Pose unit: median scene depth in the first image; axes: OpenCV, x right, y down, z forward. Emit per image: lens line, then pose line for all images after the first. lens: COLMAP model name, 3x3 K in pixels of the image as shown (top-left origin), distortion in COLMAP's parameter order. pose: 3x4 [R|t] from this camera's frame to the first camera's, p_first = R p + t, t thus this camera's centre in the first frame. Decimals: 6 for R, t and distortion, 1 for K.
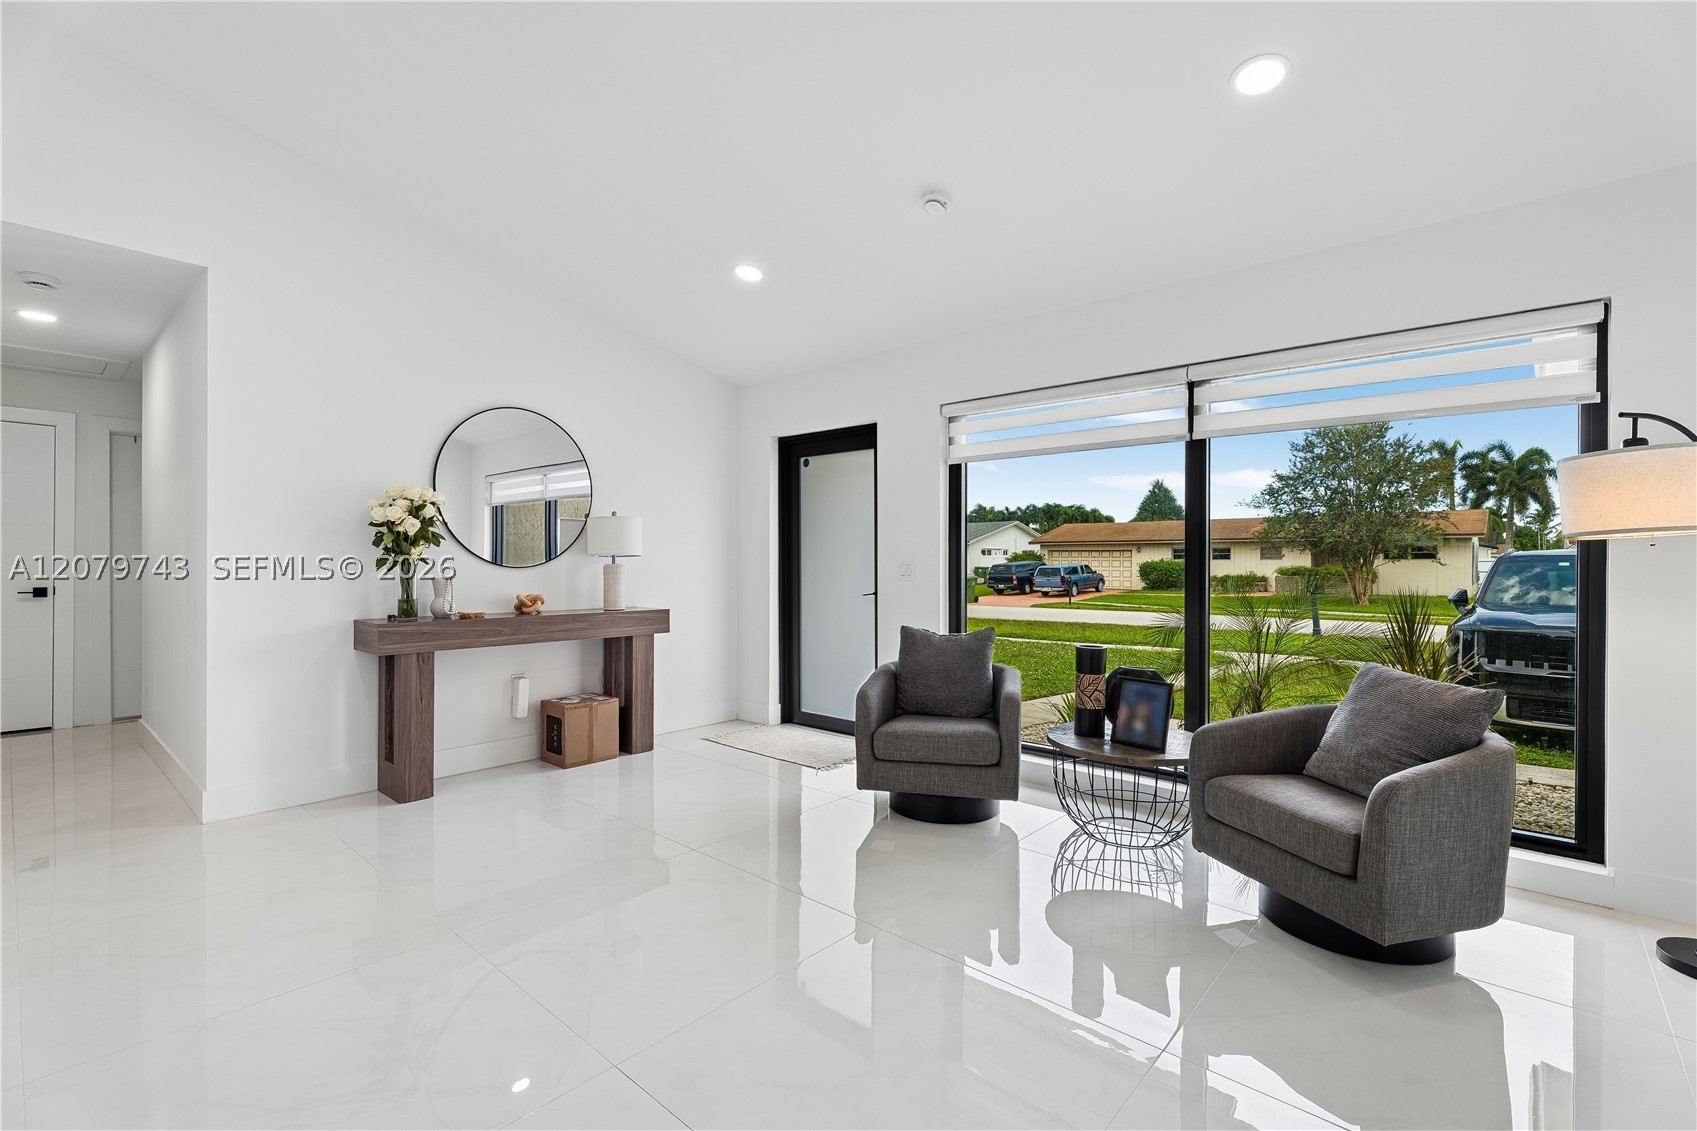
lens RADIAL K [[754.9, 0, 844.4], [0, 754.9, 563.4], [0, 0, 1]] dist [-0.004171, -0.000315]
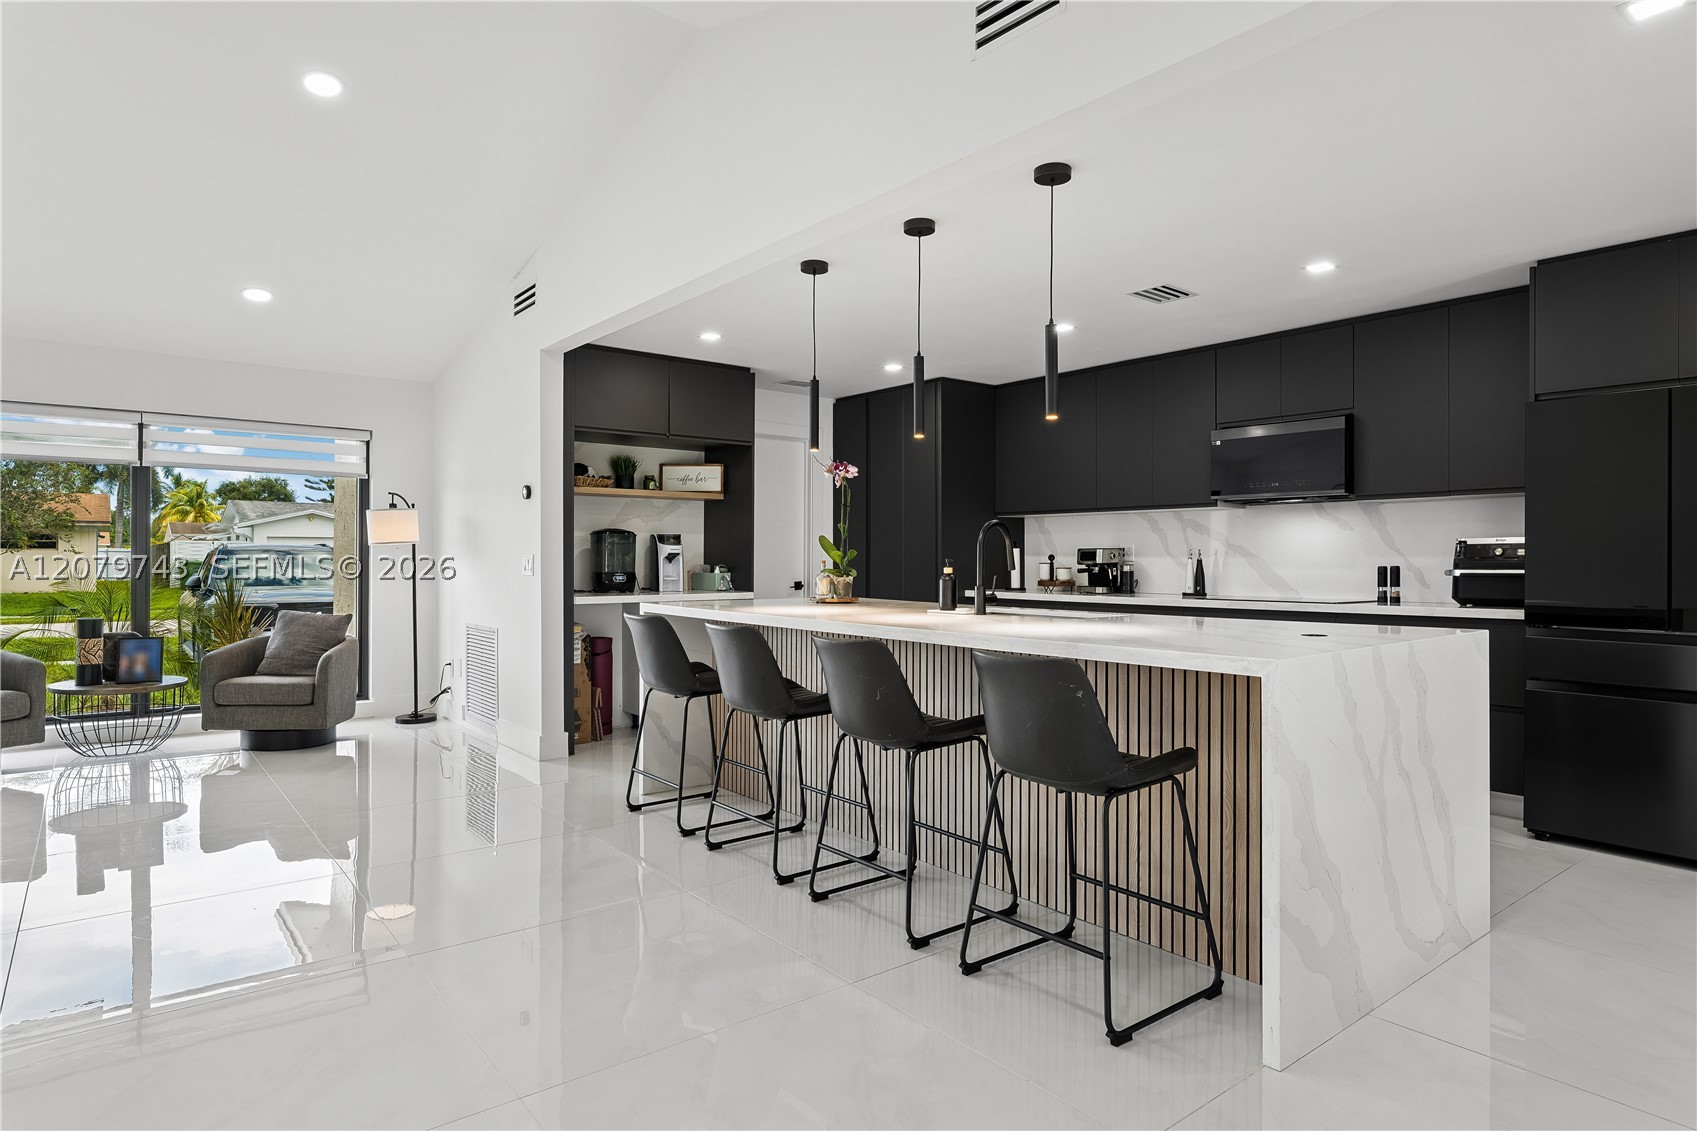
lens RADIAL K [[962.7, 0, 846.8], [0, 962.7, 558.4], [0, 0, 1]] dist [-0.038669, -0.000971]
pose [[0.166580, -0.000682, 0.986028, -1.309276], [-0.004323, 0.999990, 0.001422, -0.003810], [-0.986018, -0.004499, 0.166576, -0.715138]]
